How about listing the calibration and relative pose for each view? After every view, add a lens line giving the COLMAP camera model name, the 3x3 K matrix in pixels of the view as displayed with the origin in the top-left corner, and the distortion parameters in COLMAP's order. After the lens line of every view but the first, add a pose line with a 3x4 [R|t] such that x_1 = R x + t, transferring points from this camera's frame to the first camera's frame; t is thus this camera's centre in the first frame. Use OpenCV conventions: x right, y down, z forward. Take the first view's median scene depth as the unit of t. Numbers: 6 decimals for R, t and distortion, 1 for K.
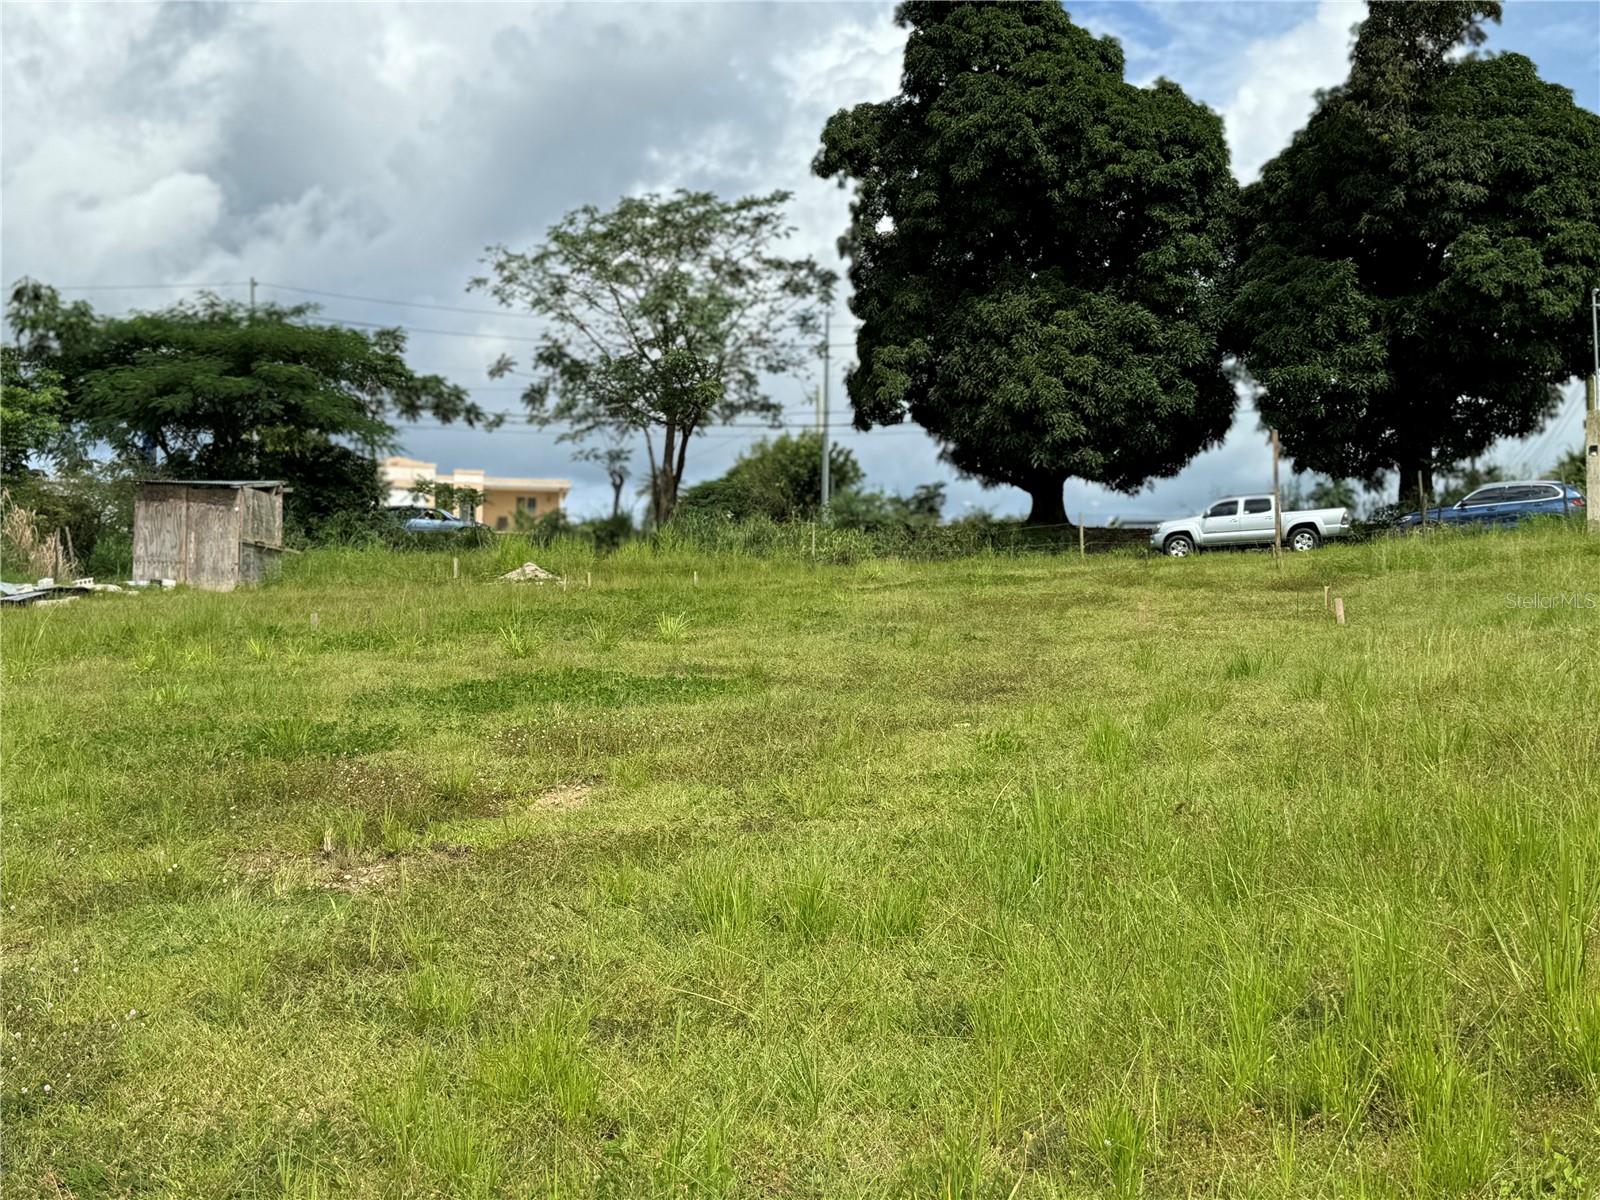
lens RADIAL K [[1910.1, 0, 800.2], [0, 1910.1, 614.5], [0, 0, 1]] dist [0.087639, 0.000000]
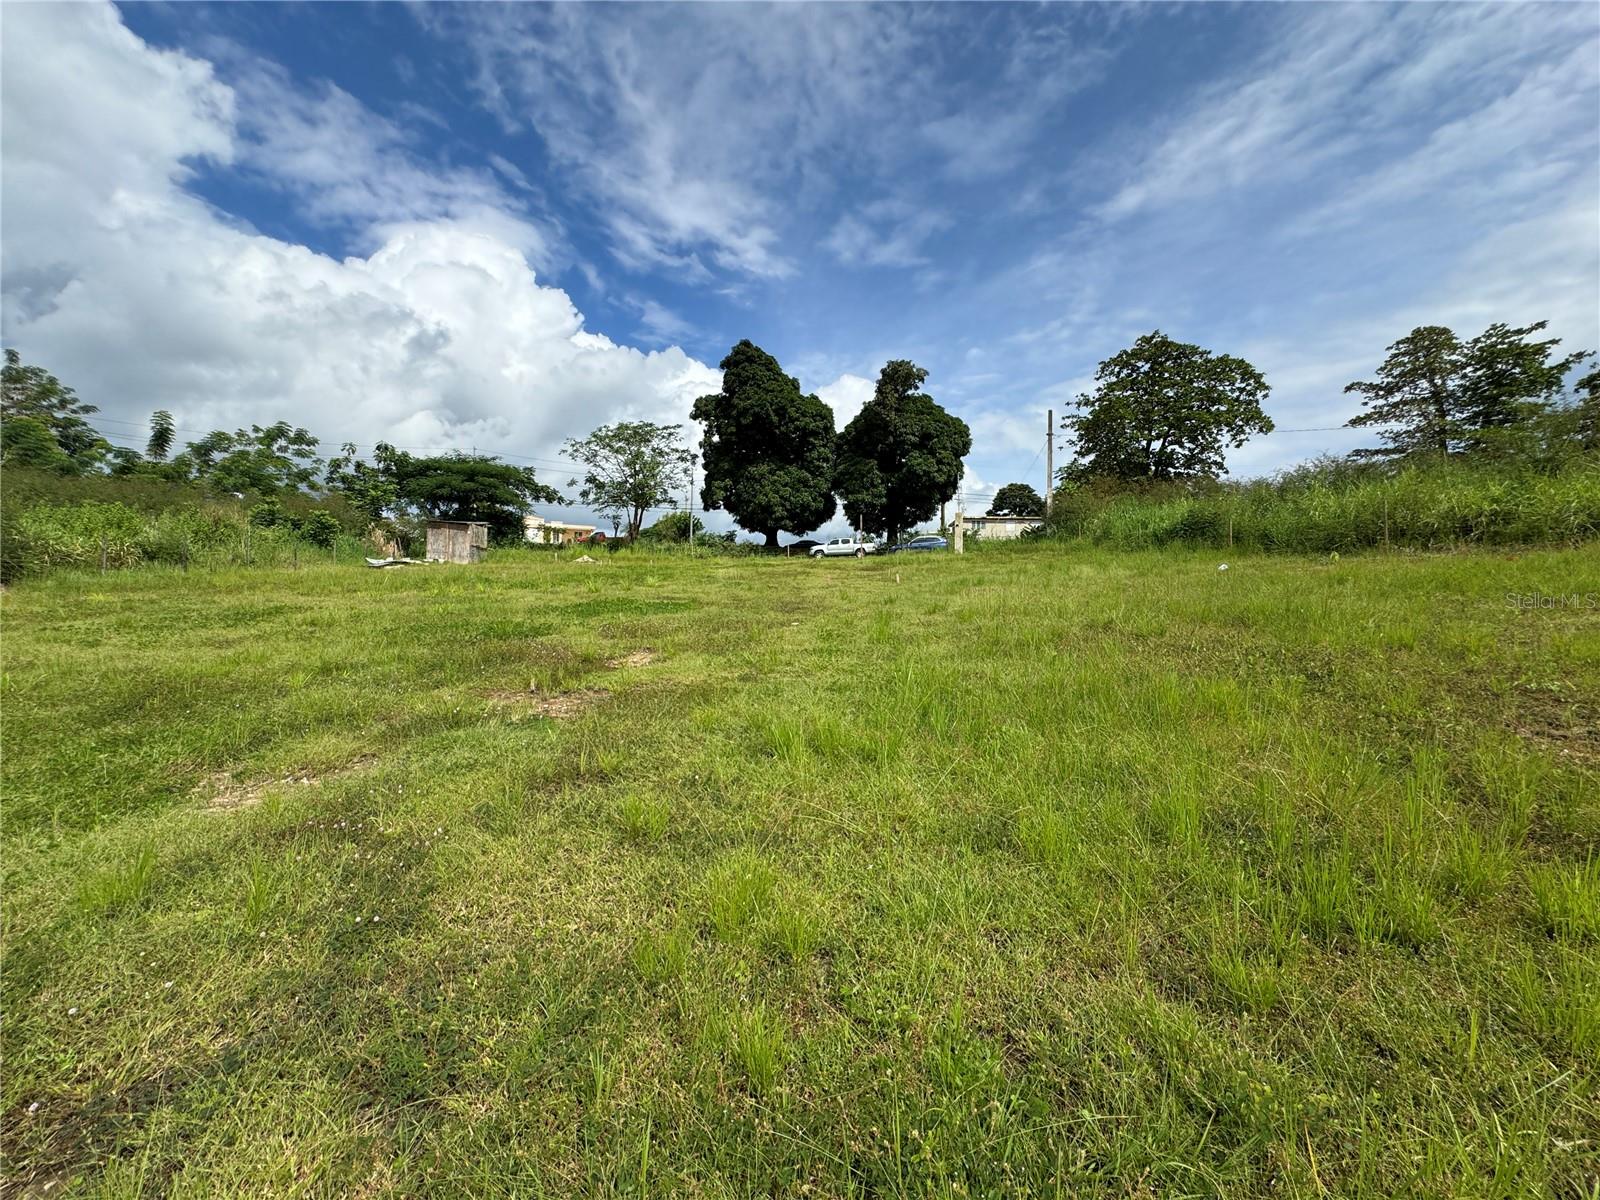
lens RADIAL K [[640.5, 0, 803.1], [0, 640.5, 603.8], [0, 0, 1]] dist [-0.001653, 0.001879]
pose [[0.980053, 0.006883, 0.198618, -0.016907], [-0.015291, 0.999049, 0.040829, -0.000512], [-0.198148, -0.043052, 0.979226, 0.046519]]
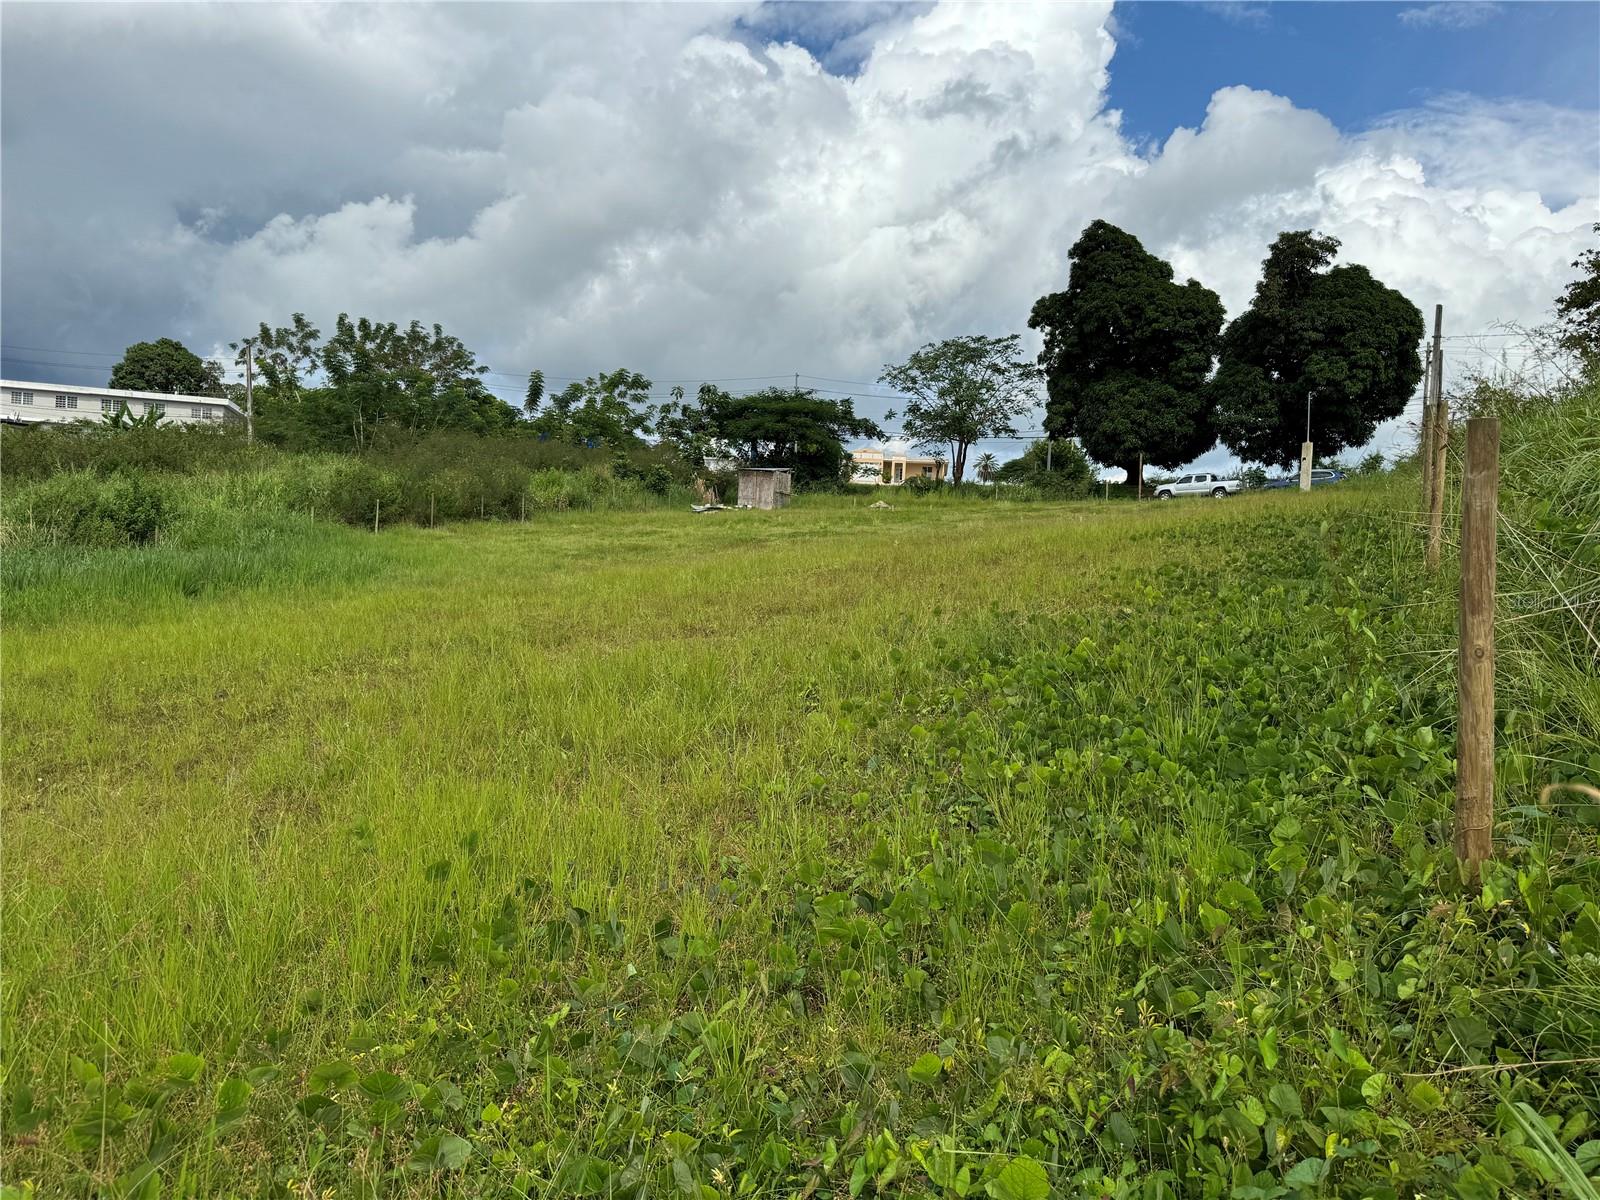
lens RADIAL K [[1110.5, 0, 786.9], [0, 1110.5, 644.4], [0, 0, 1]] dist [0.005636, -0.022857]
pose [[0.952380, 0.051430, -0.300545, 0.160368], [-0.019997, 0.994086, 0.106741, 0.007288], [0.304258, -0.095648, 0.947776, -0.384522]]
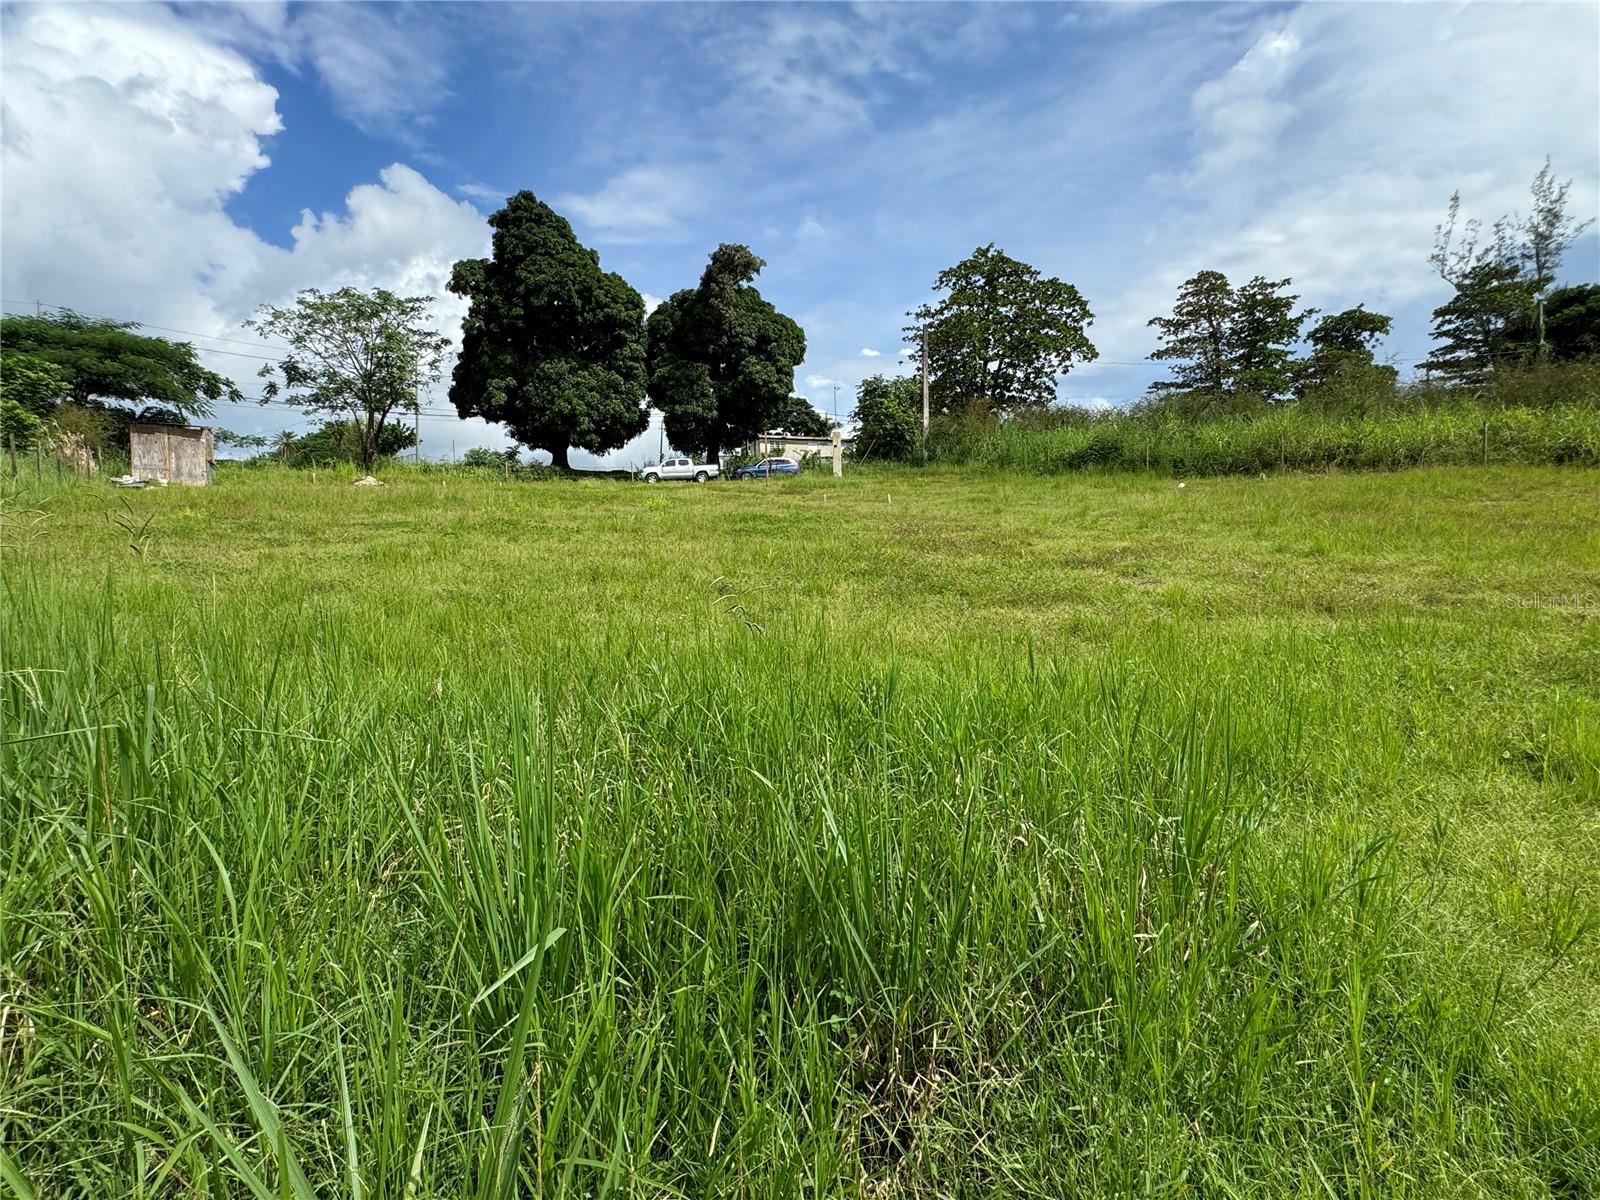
lens RADIAL K [[844.5, 0, 806.4], [0, 844.5, 597.2], [0, 0, 1]] dist [0.002027, 0.000919]
pose [[0.824705, -0.049176, 0.563421, -0.219841], [-0.004351, 0.995632, 0.093267, 0.011179], [-0.565547, -0.079369, 0.820888, 0.021912]]
